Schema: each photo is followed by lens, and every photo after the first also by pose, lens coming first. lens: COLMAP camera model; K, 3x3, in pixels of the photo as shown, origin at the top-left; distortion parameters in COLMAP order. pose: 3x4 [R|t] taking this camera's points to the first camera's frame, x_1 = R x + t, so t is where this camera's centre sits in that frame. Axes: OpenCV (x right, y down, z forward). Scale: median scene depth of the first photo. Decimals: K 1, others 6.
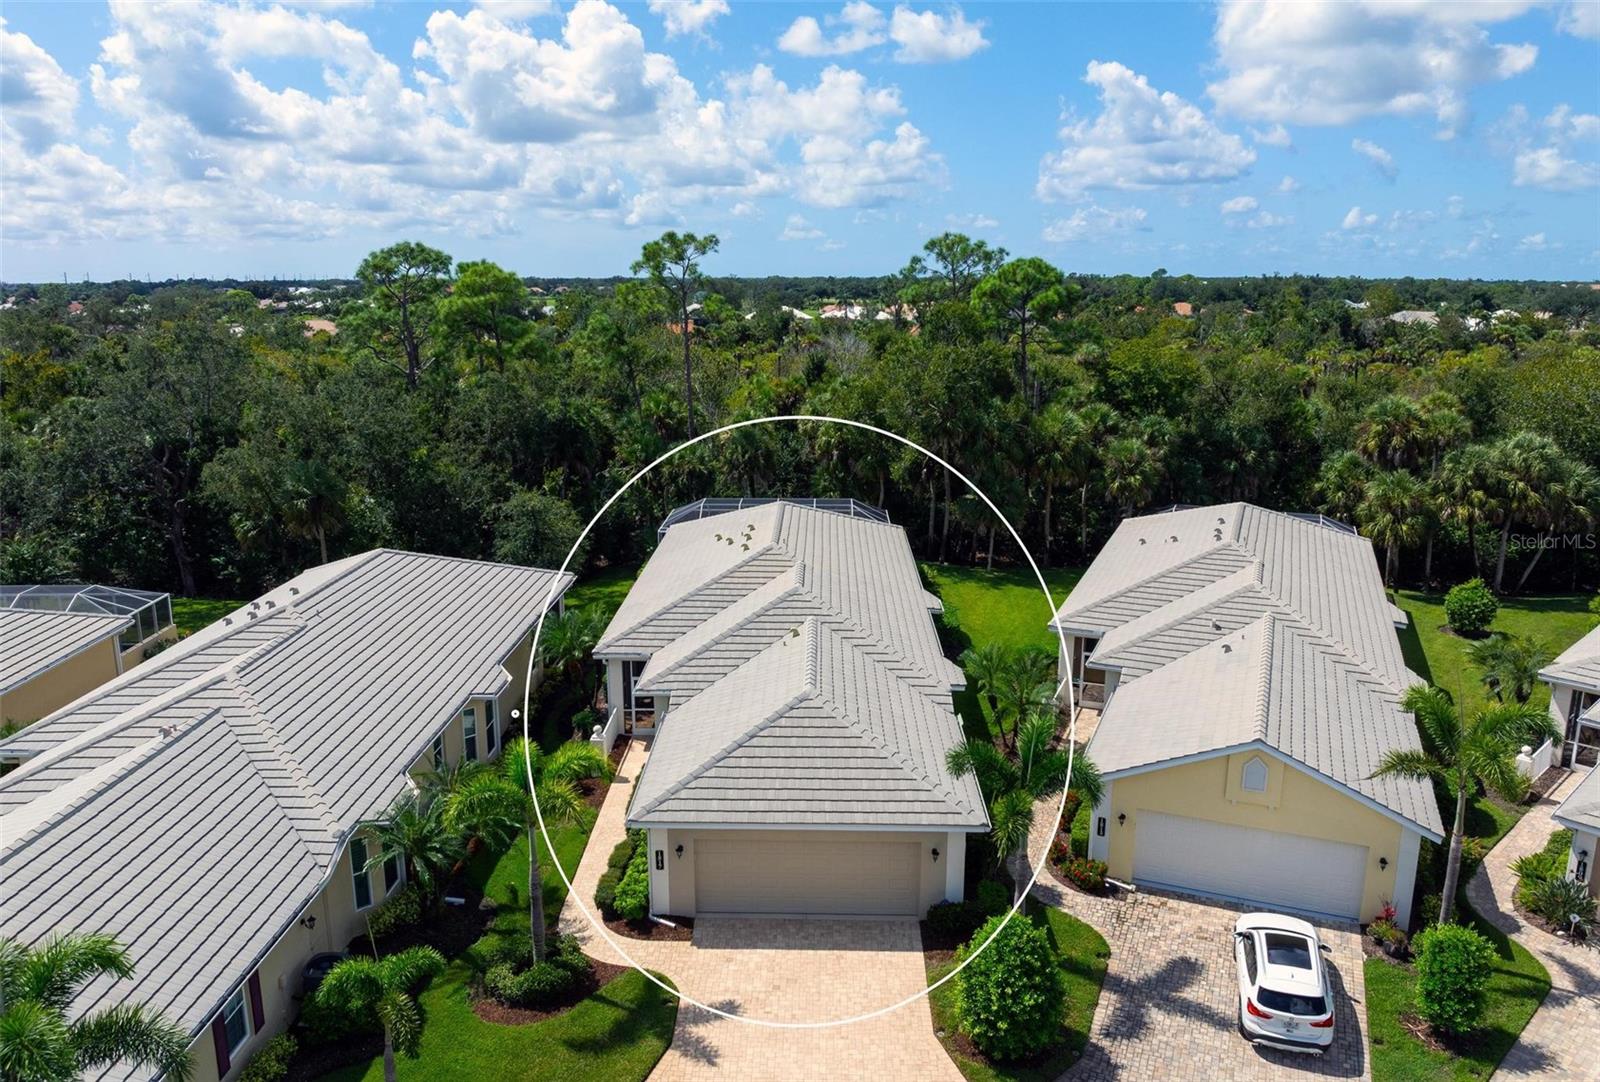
lens RADIAL K [[1153.0, 0, 800.4], [0, 1153.0, 517.8], [0, 0, 1]] dist [0.001377, -0.064706]
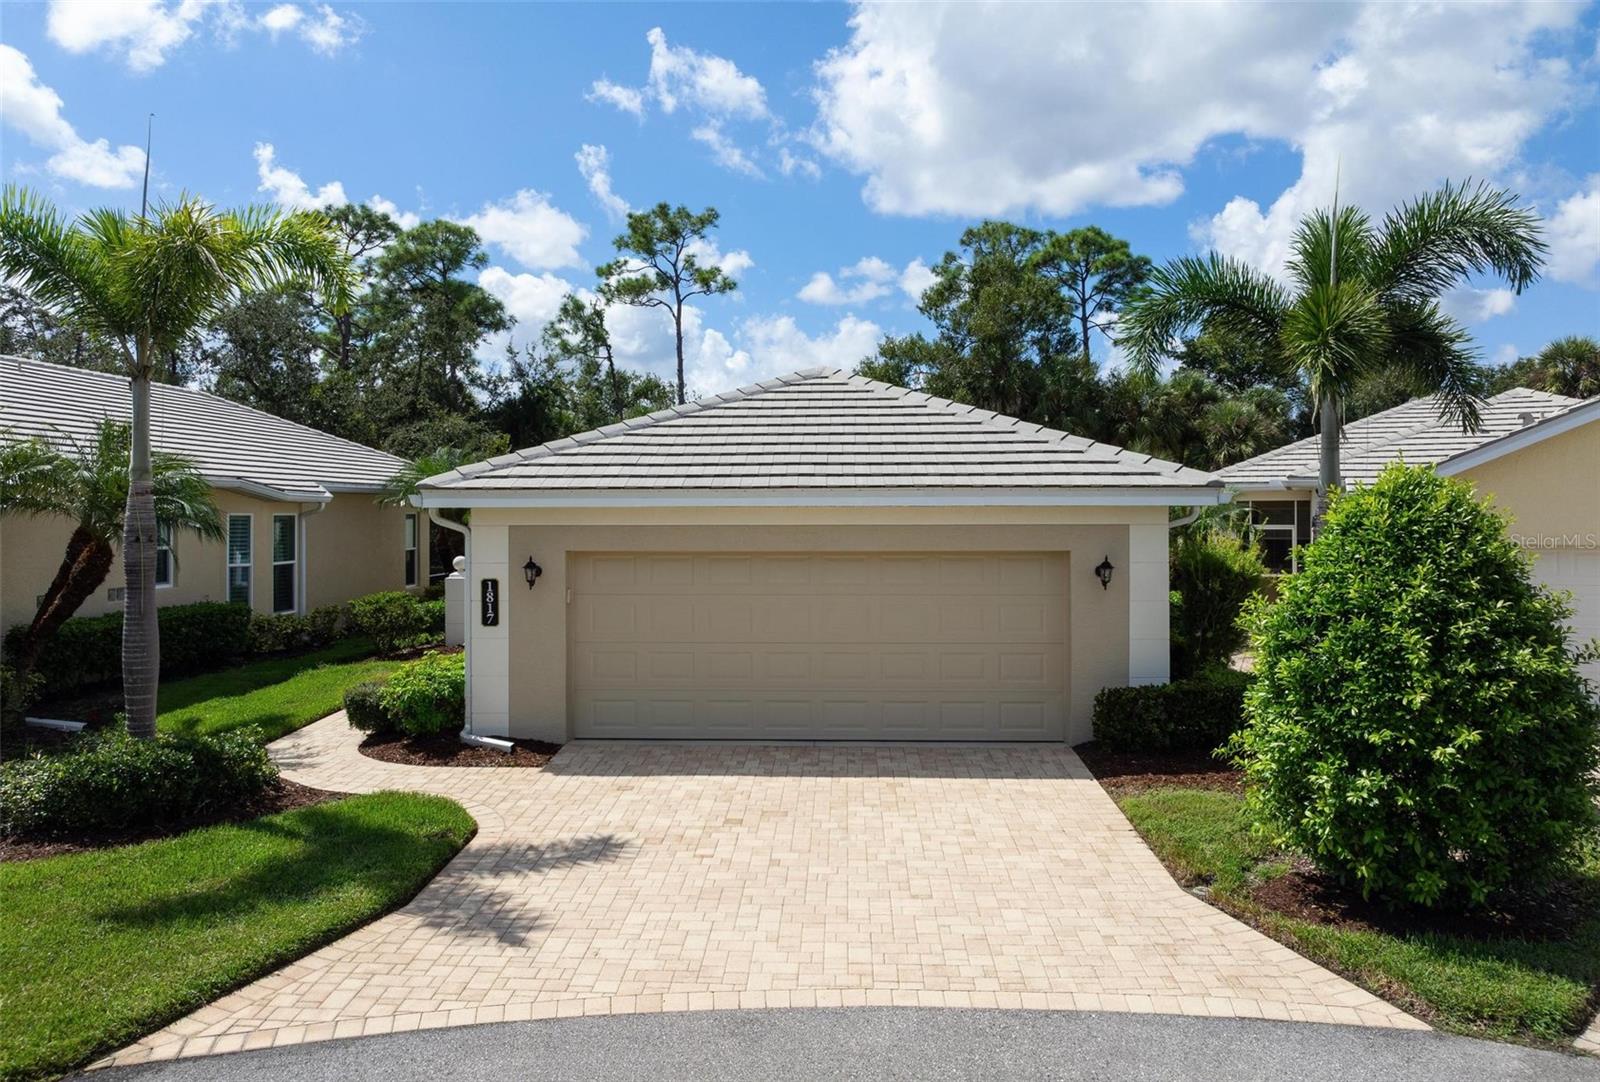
lens RADIAL K [[1140.2, 0, 797.9], [0, 1140.2, 483.1], [0, 0, 1]] dist [0.000156, -0.043040]
pose [[0.999802, -0.003884, -0.019518, 0.008051], [-0.000647, 0.973907, -0.226946, 0.360404], [0.019891, 0.226914, 0.973712, 0.566890]]
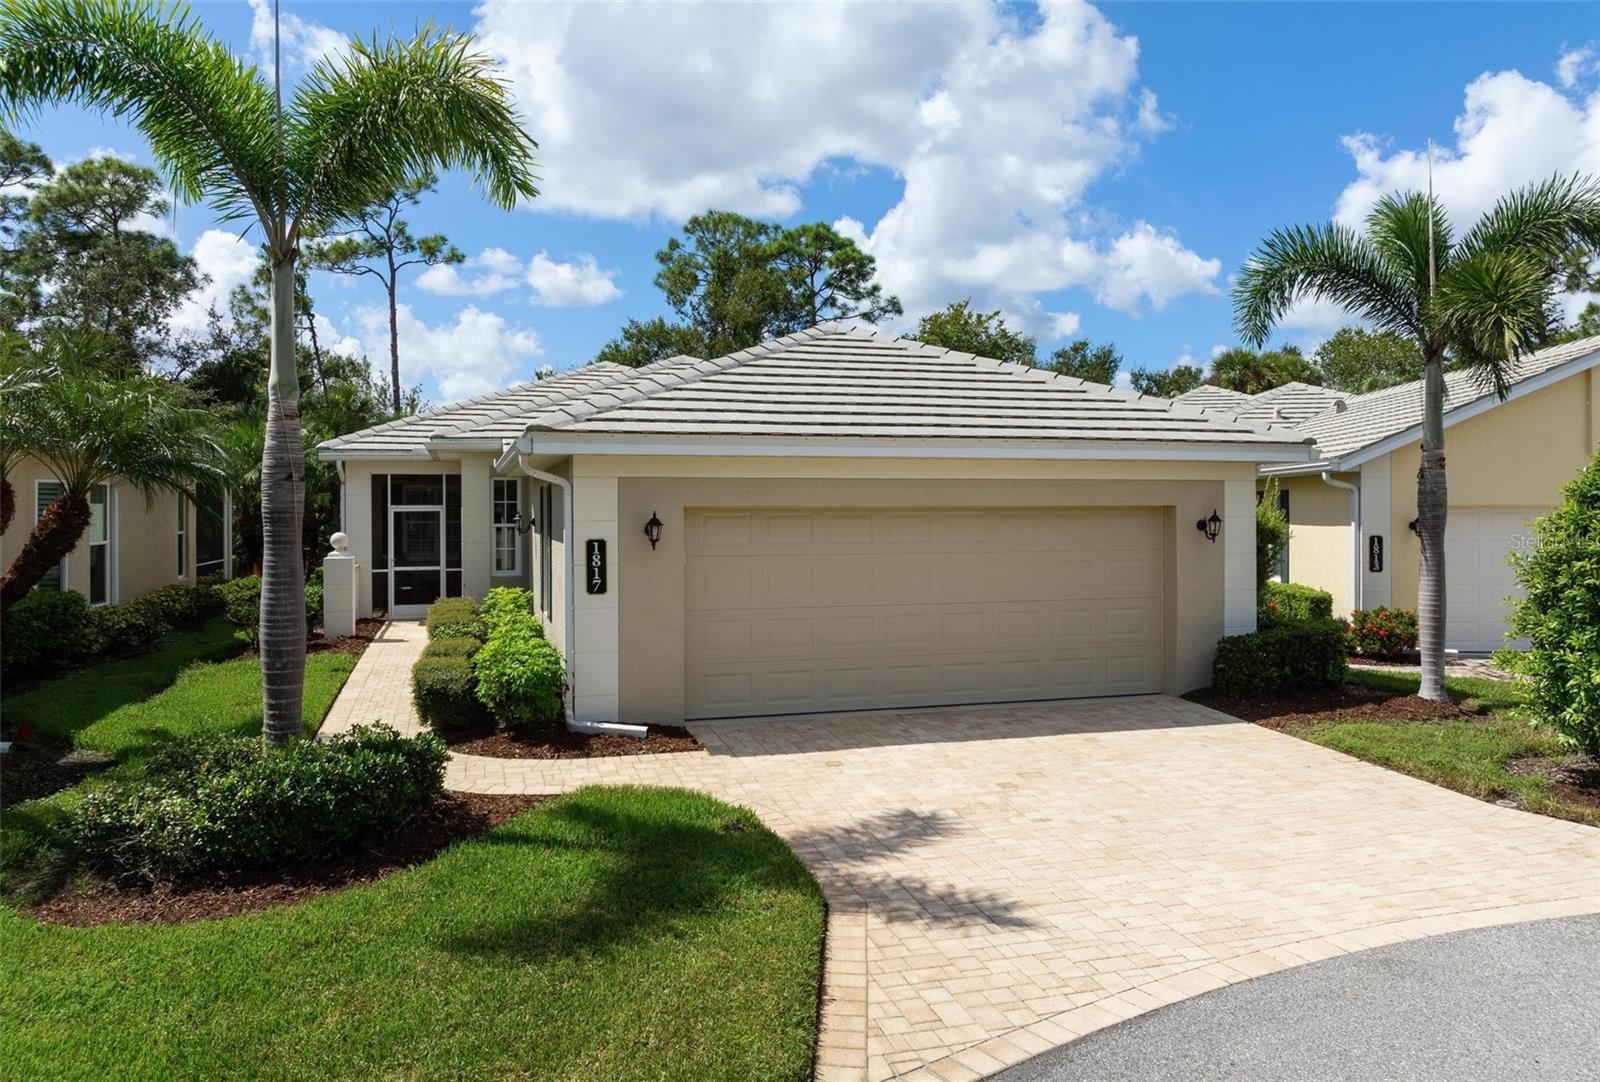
lens RADIAL K [[1138.9, 0, 804.9], [0, 1138.9, 484.9], [0, 0, 1]] dist [-0.045675, 0.027594]
pose [[0.951551, 0.000846, 0.307491, -0.176632], [0.067766, 0.974833, -0.212389, 0.363644], [-0.299932, 0.222937, 0.927545, 0.631369]]
